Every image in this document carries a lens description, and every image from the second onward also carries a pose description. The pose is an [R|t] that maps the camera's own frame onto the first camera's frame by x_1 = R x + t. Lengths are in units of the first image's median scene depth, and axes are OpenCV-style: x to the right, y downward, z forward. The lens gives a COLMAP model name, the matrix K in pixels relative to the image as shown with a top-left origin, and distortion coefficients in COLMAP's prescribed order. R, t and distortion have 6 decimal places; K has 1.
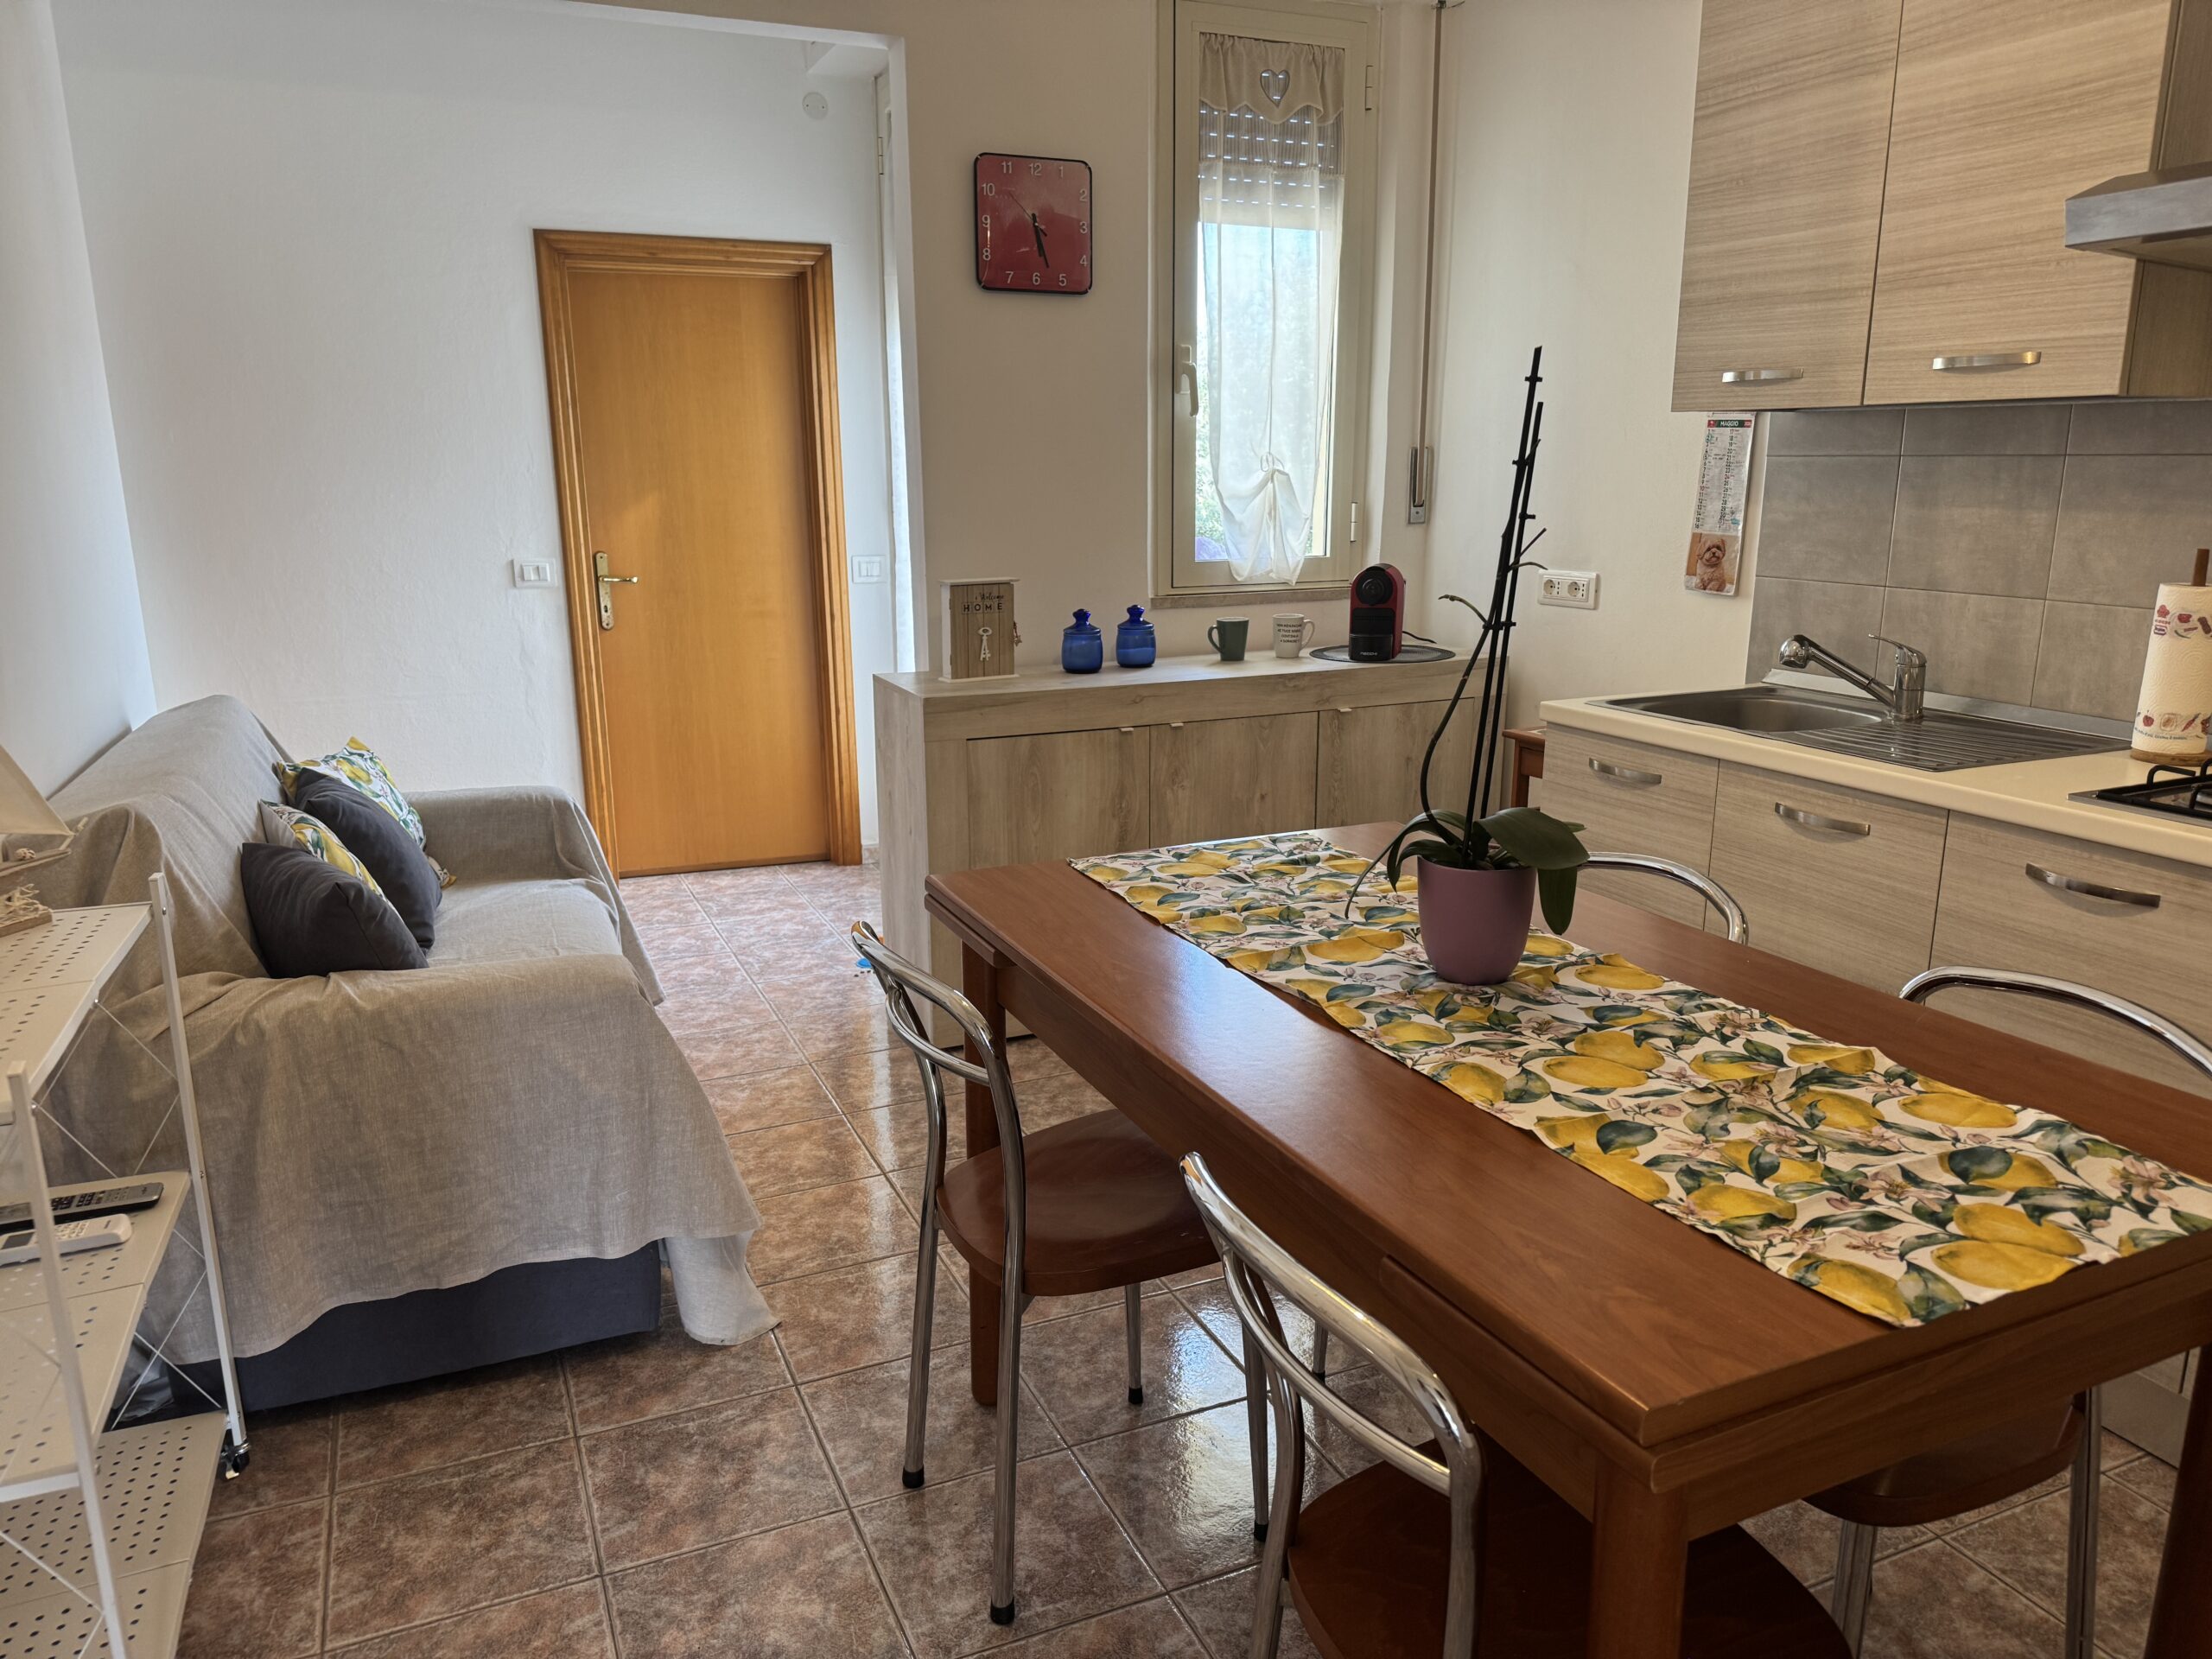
lens RADIAL K [[1550.9, 0, 1102.5], [0, 1550.9, 842.4], [0, 0, 1]] dist [0.030556, -0.045092]
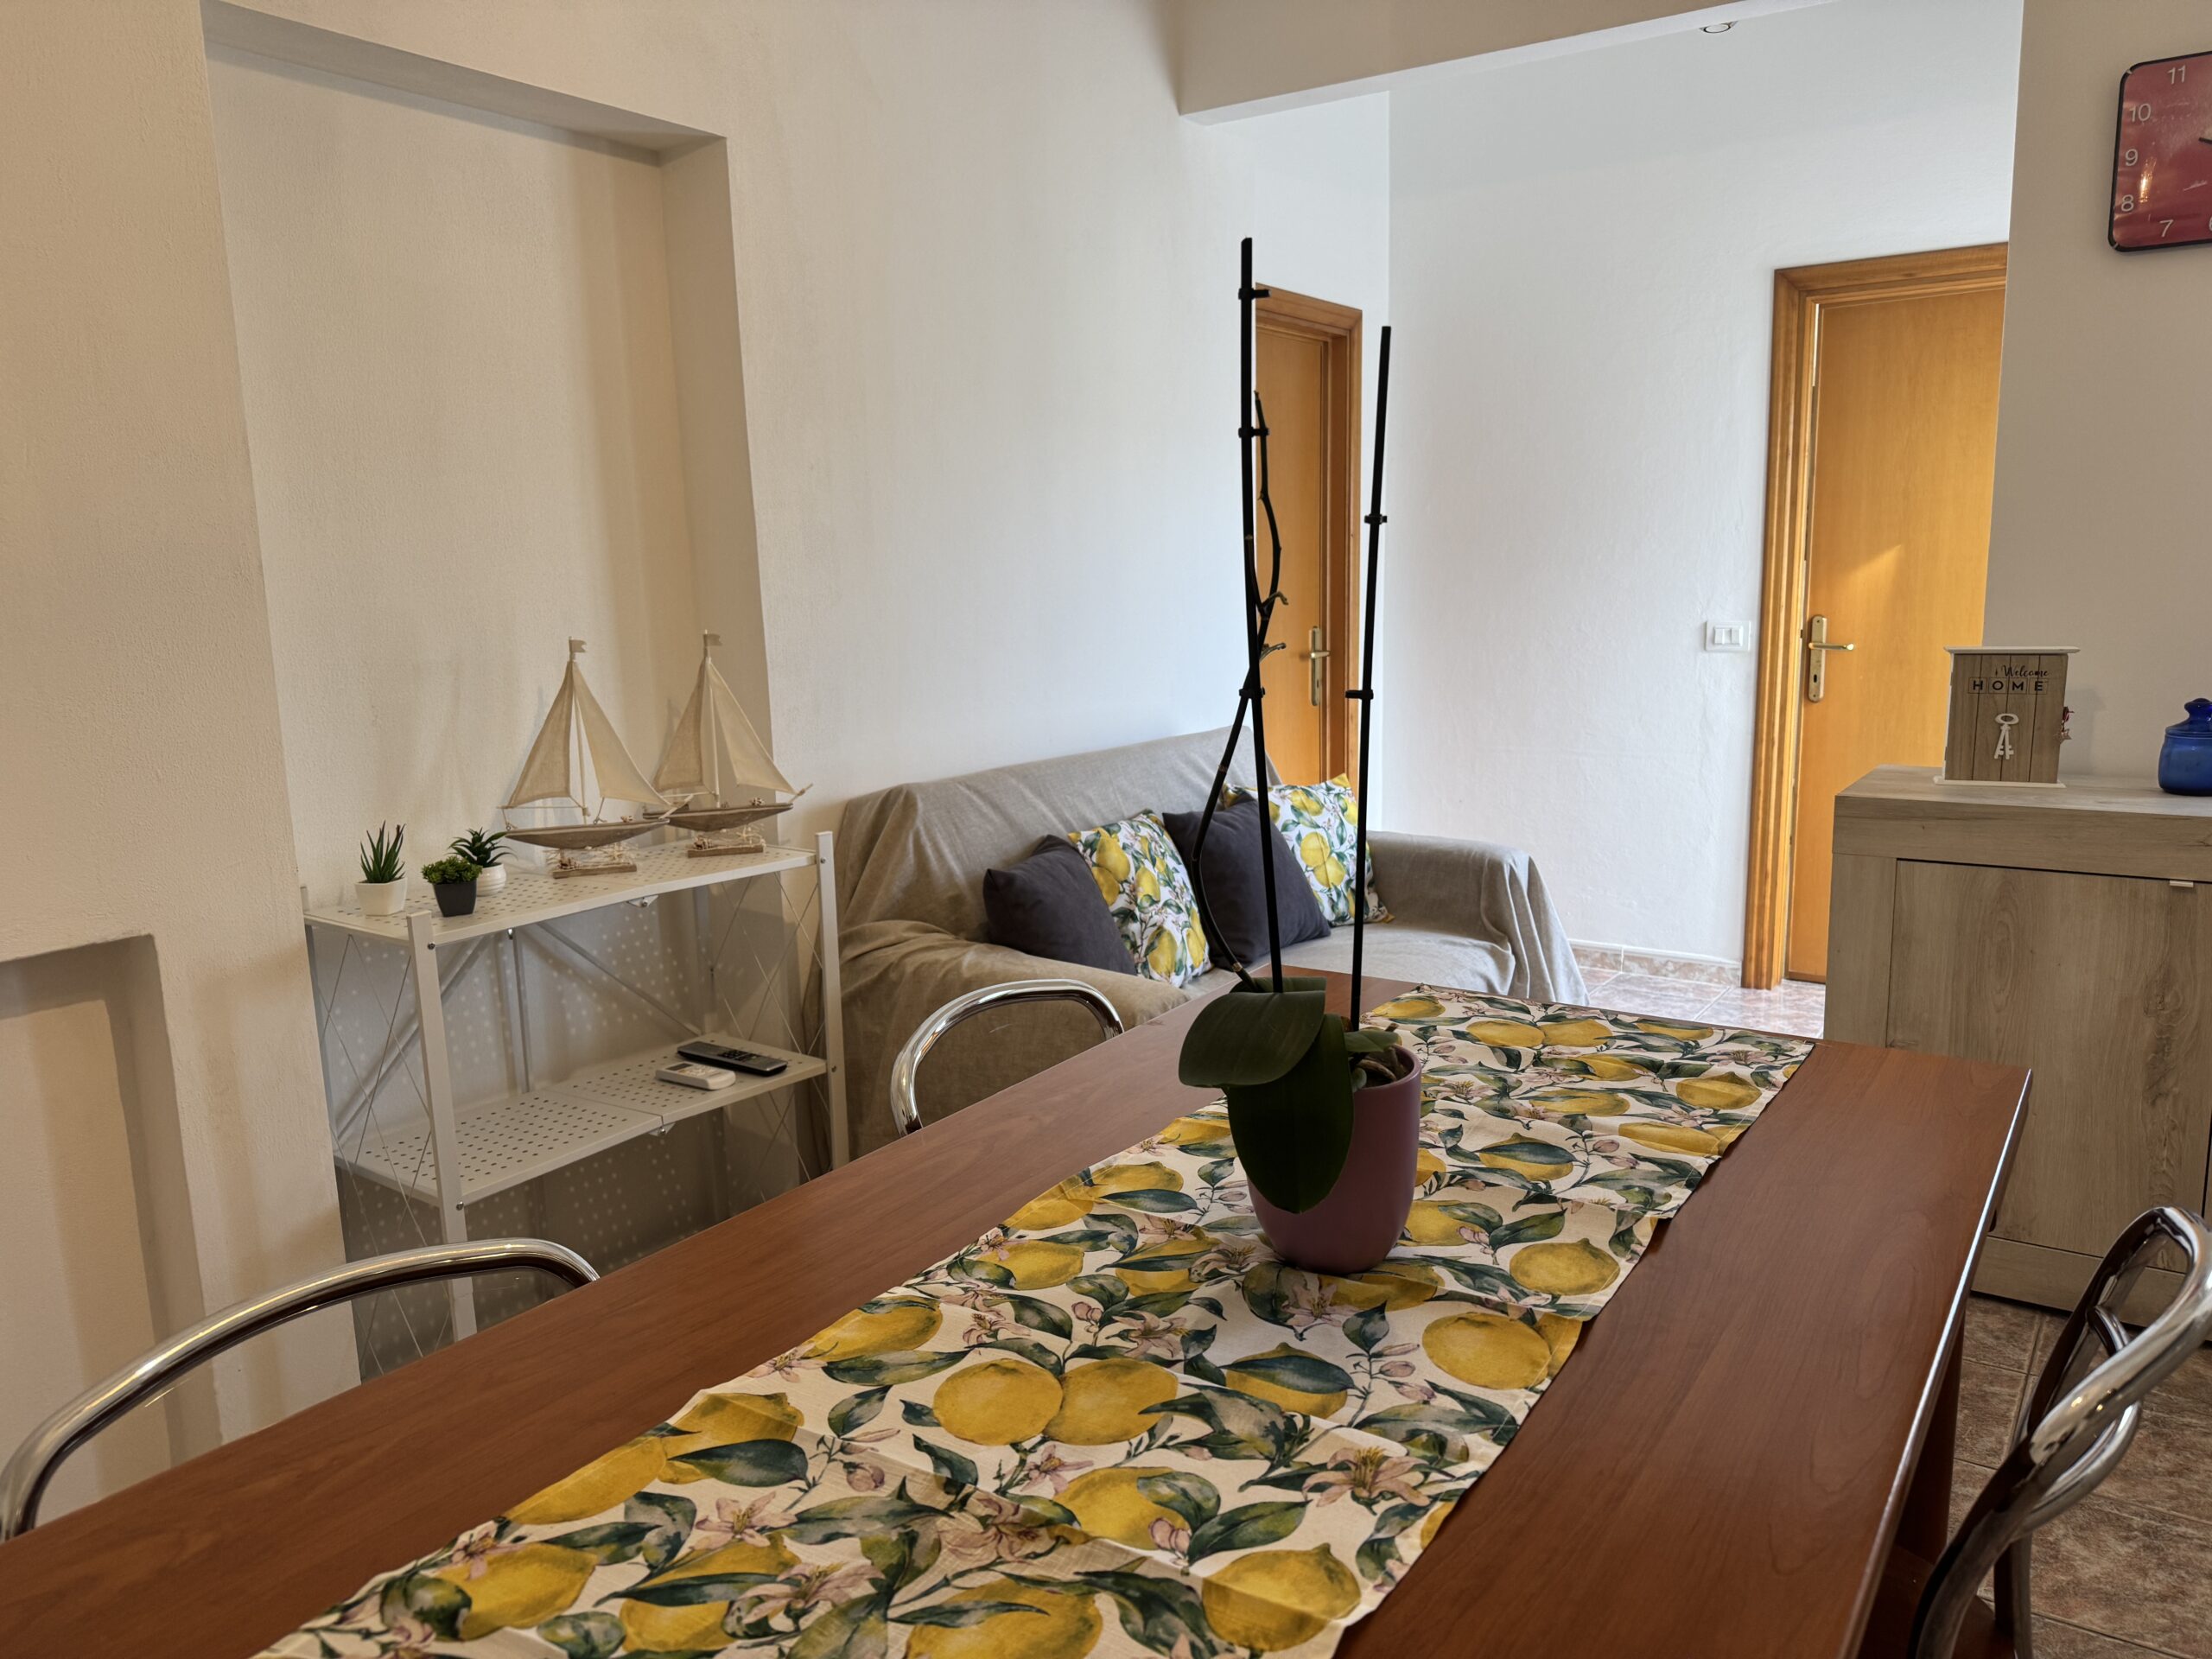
lens RADIAL K [[1558.7, 0, 1109.0], [0, 1558.7, 841.3], [0, 0, 1]] dist [0.031551, -0.038341]
pose [[0.522034, 0.140098, -0.841340, 0.503558], [-0.180127, 0.982278, 0.051801, -0.067371], [0.833688, 0.124507, 0.538018, 0.406976]]
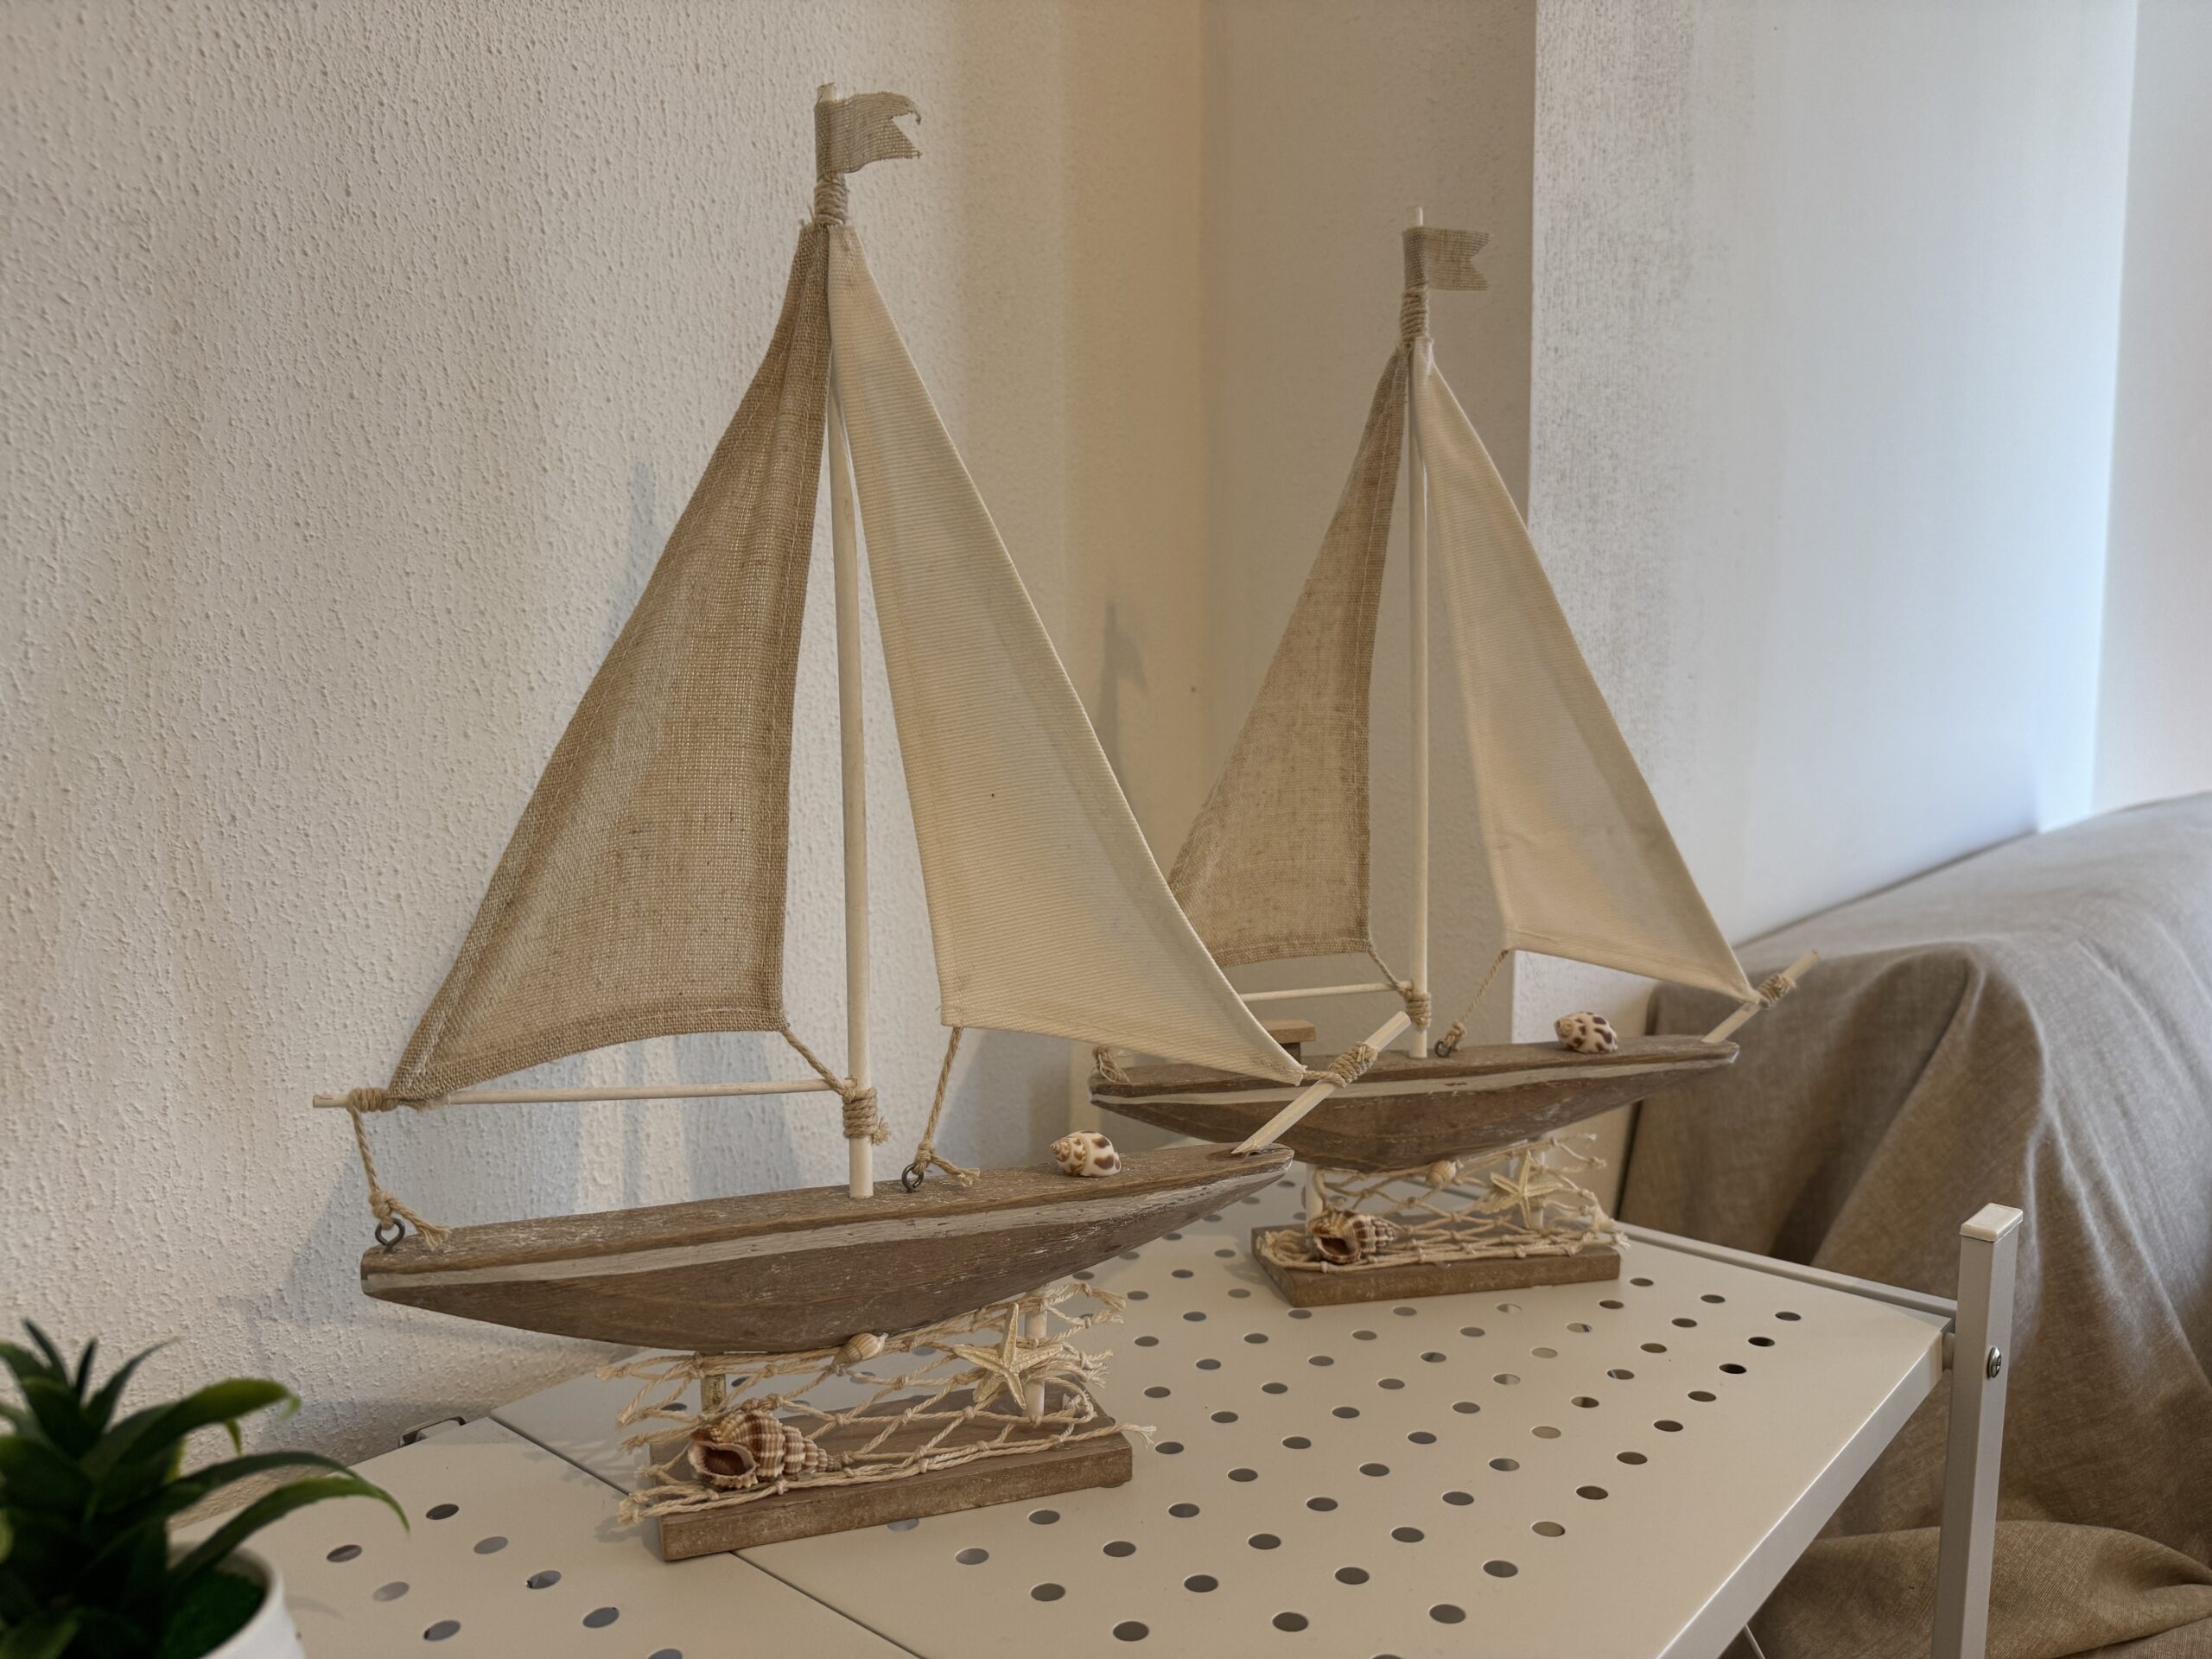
lens RADIAL K [[1639.7, 0, 1136.2], [0, 1639.7, 819.1], [0, 0, 1]] dist [-0.001973, -0.012658]
pose [[0.473023, 0.095406, -0.875869, -0.361741], [-0.211354, 0.977379, -0.007681, -0.009105], [0.855324, 0.188752, 0.482487, 0.600458]]
